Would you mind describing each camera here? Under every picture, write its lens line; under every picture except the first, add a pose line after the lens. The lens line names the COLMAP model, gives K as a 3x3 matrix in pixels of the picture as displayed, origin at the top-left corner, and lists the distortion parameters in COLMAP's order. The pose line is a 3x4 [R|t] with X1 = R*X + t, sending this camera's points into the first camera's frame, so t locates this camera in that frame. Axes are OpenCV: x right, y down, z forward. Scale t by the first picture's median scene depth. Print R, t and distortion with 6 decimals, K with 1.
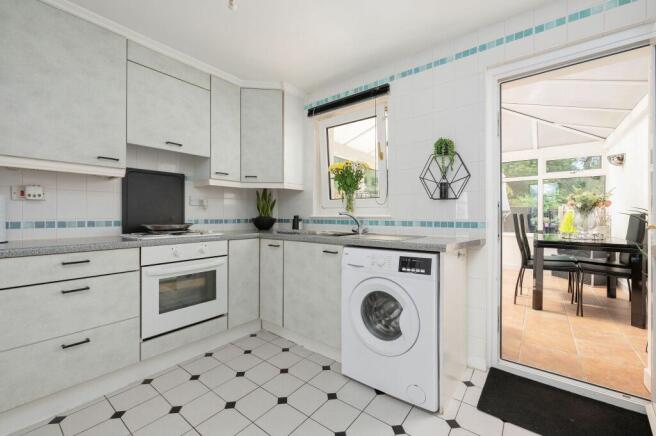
lens RADIAL K [[268.2, 0, 328.4], [0, 268.2, 214.0], [0, 0, 1]] dist [-0.000676, -0.000218]
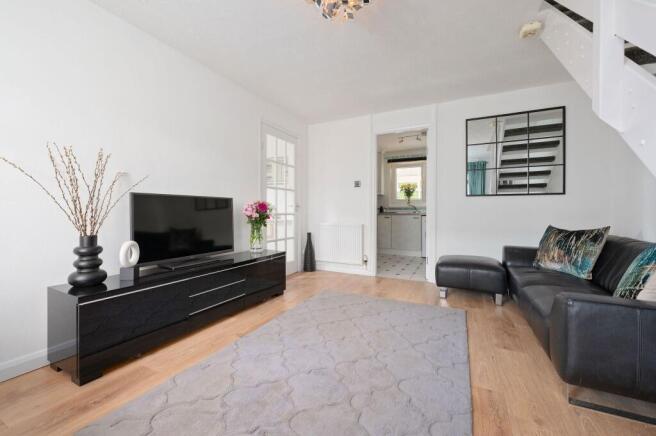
lens RADIAL K [[268.2, 0, 328.4], [0, 268.2, 214.0], [0, 0, 1]] dist [-0.000676, -0.000218]
pose [[0.981095, 0.001227, 0.193522, -1.203549], [-0.002420, 0.999980, 0.005925, 0.071387], [-0.193511, -0.006282, 0.981078, -1.348587]]
